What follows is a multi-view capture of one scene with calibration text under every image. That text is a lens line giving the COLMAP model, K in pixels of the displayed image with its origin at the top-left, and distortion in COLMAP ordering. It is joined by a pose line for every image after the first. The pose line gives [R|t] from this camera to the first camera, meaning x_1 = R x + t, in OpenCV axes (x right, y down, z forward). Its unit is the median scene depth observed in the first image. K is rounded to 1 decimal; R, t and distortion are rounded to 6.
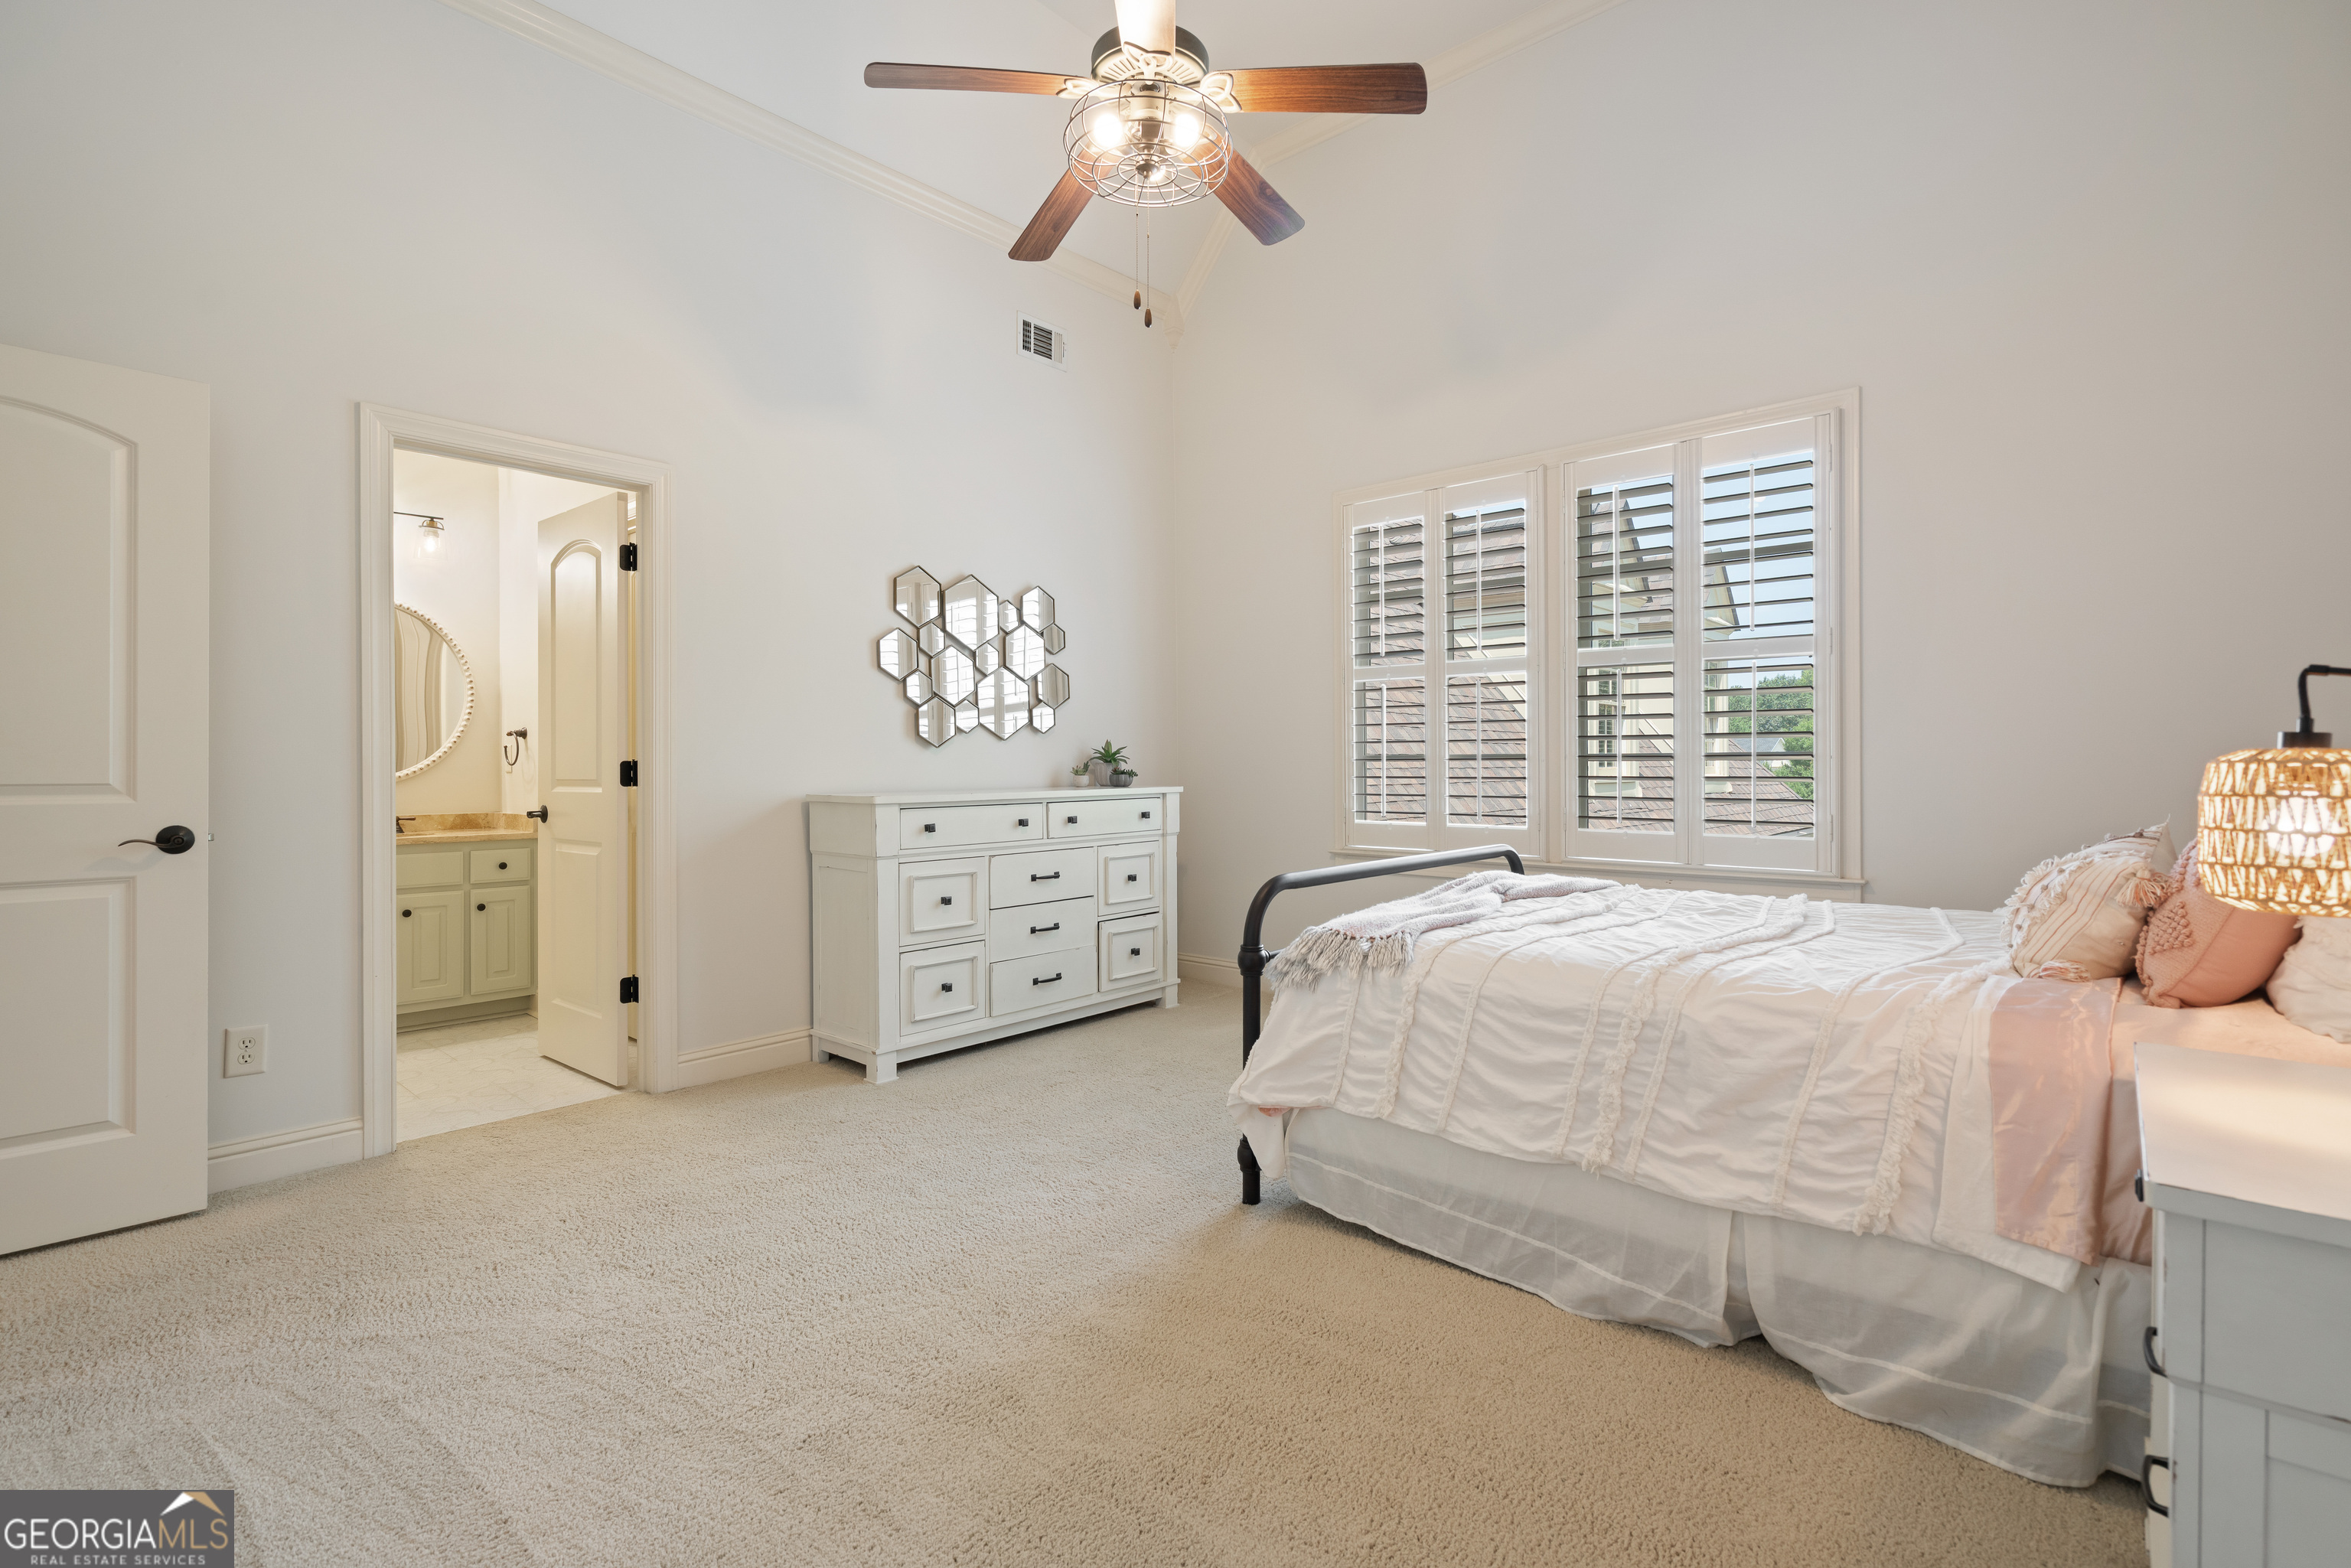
lens RADIAL K [[1114.1, 0, 1179.0], [0, 1114.1, 770.1], [0, 0, 1]] dist [-0.000976, 0.000441]
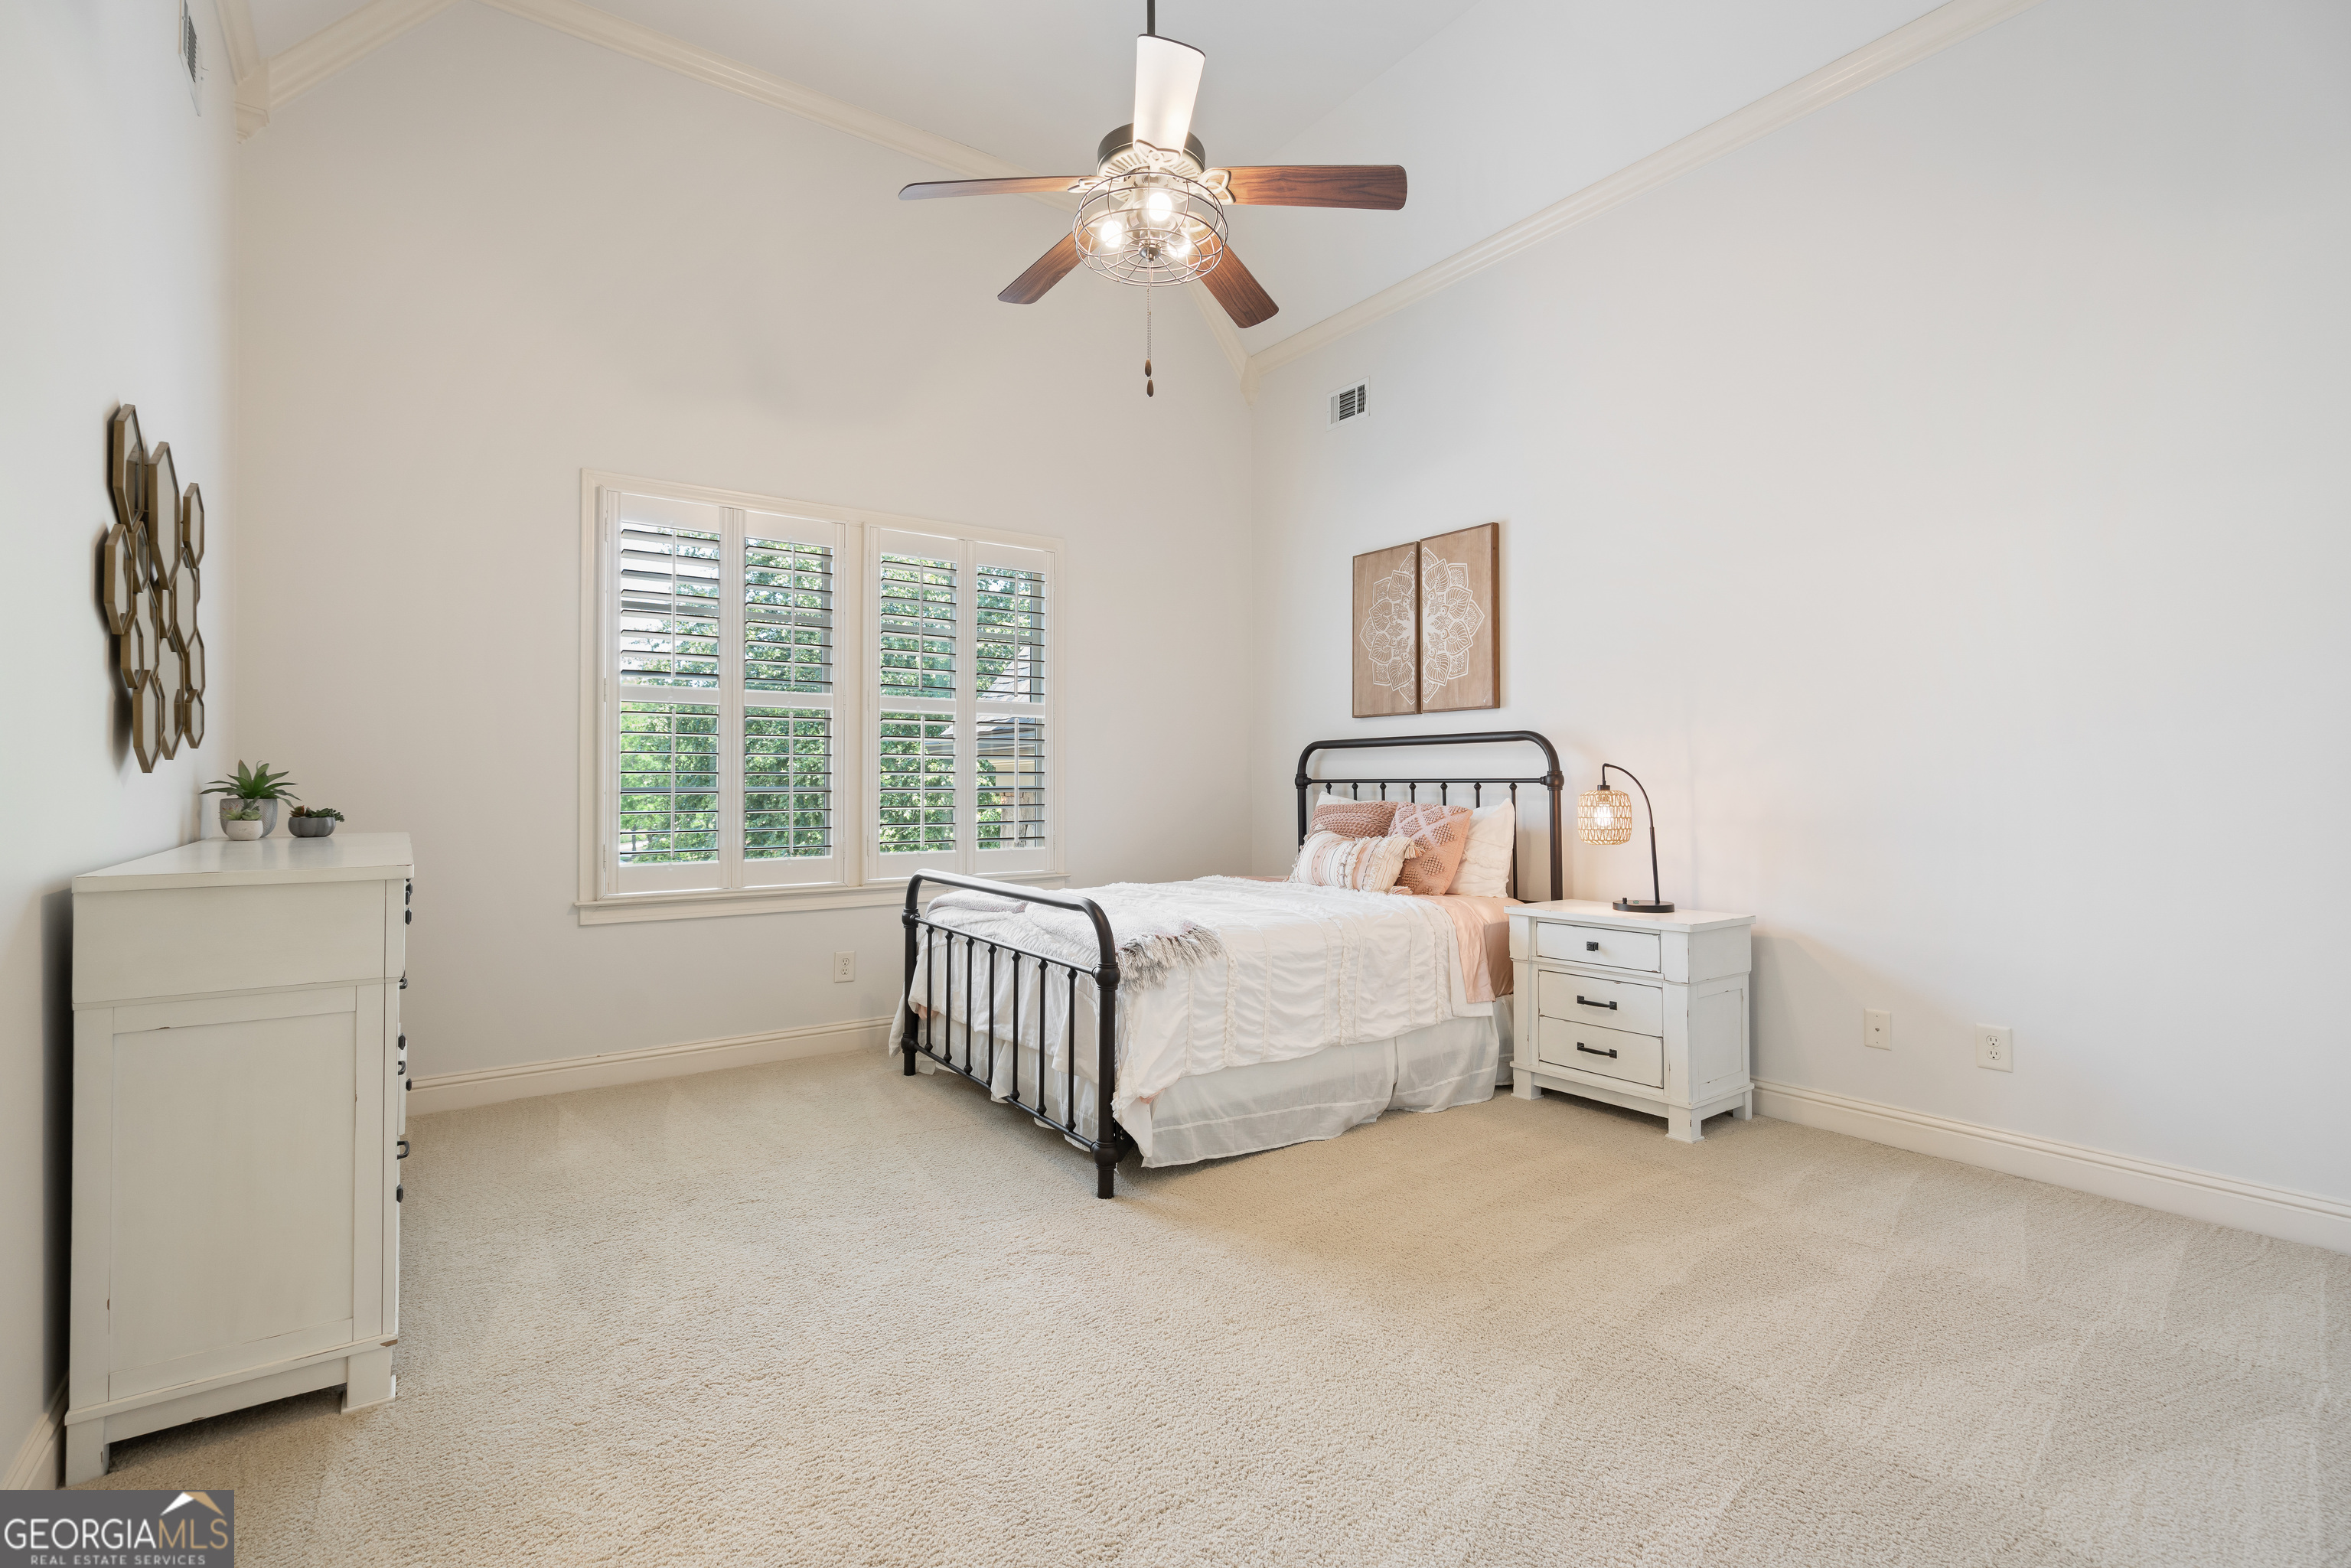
lens RADIAL K [[1114.1, 0, 1179.0], [0, 1114.1, 770.1], [0, 0, 1]] dist [-0.000976, 0.000441]
pose [[0.188906, 0.005645, 0.981979, -1.269265], [-0.001345, 0.999984, -0.005490, -0.033790], [-0.981994, -0.000283, 0.188911, 0.914710]]
